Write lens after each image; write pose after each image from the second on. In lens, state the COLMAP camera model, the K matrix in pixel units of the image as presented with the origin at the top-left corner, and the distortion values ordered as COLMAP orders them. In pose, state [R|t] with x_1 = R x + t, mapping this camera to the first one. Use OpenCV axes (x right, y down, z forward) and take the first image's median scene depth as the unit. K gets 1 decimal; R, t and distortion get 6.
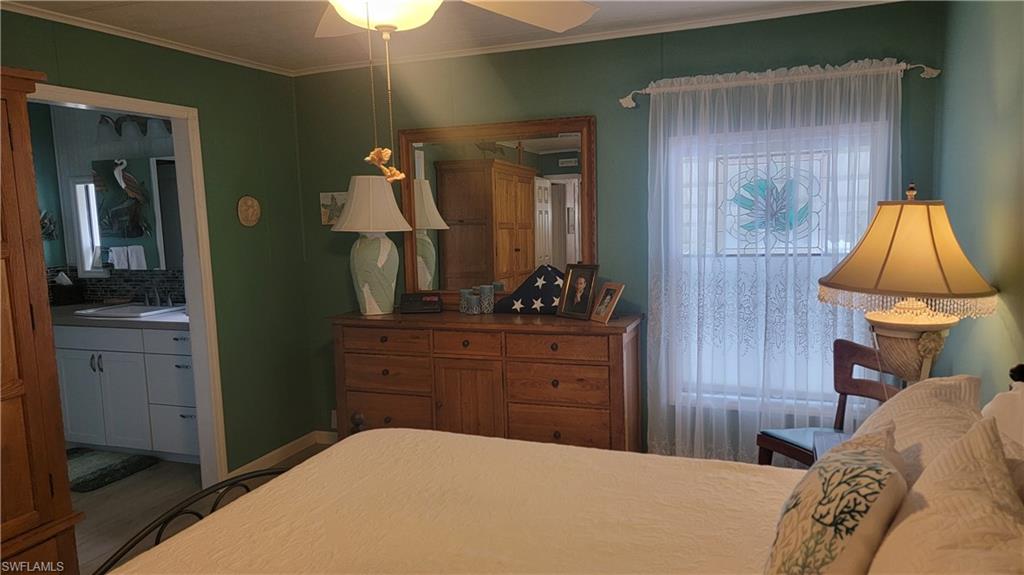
lens RADIAL K [[708.5, 0, 514.2], [0, 708.5, 293.8], [0, 0, 1]] dist [0.078876, -0.061796]
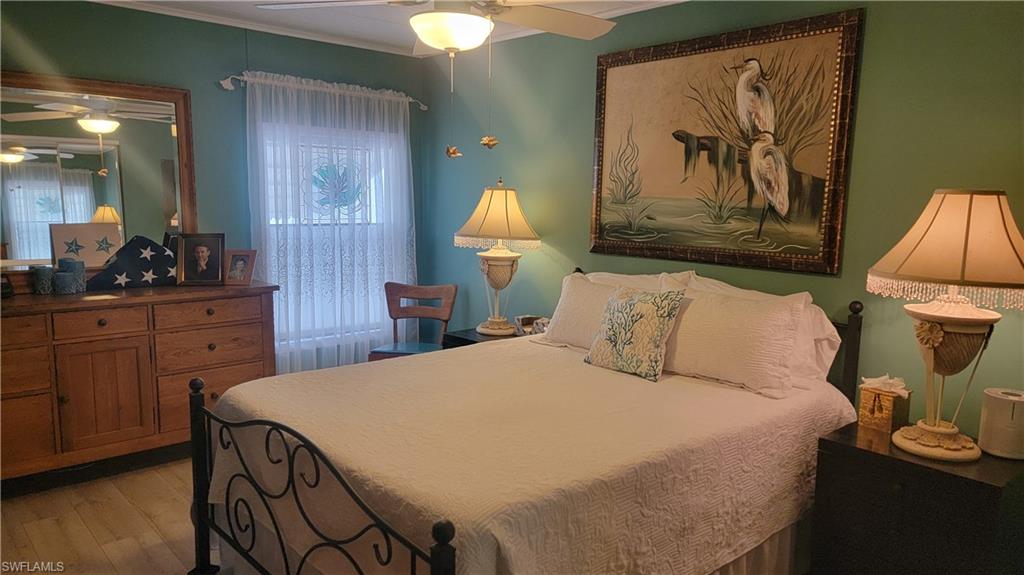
lens RADIAL K [[708.5, 0, 518.1], [0, 708.5, 294.1], [0, 0, 1]] dist [0.078876, -0.061796]
pose [[0.447693, -0.088714, 0.889776, -0.673605], [0.076413, 0.995222, 0.060780, 0.019305], [-0.890916, 0.040779, 0.452333, 0.117819]]
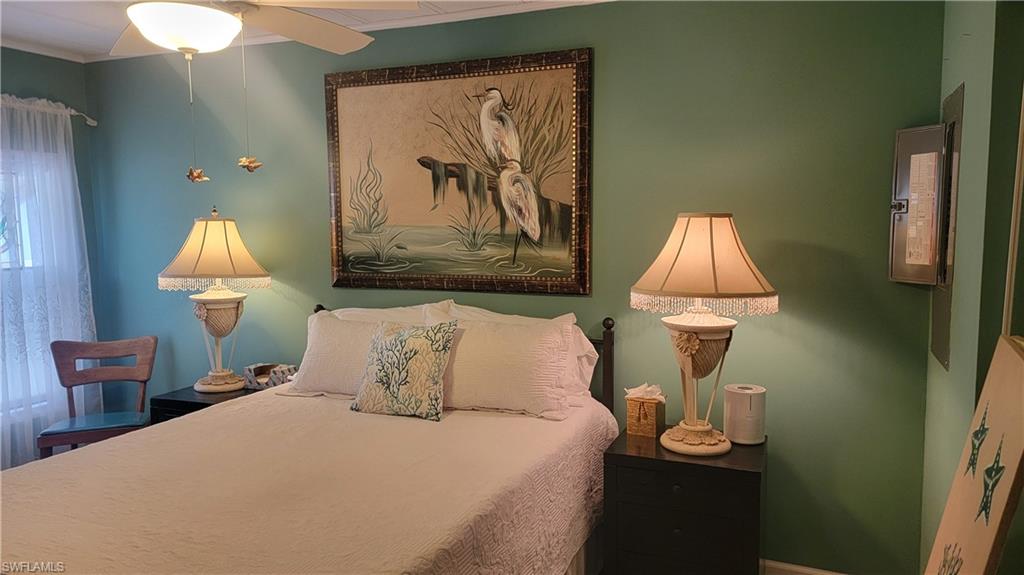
lens RADIAL K [[708.5, 0, 521.4], [0, 708.5, 291.5], [0, 0, 1]] dist [0.078876, -0.061796]
pose [[0.016360, -0.067942, 0.997555, -0.637855], [0.126863, 0.989766, 0.065331, 0.004321], [-0.991785, 0.125484, 0.024812, 0.226185]]
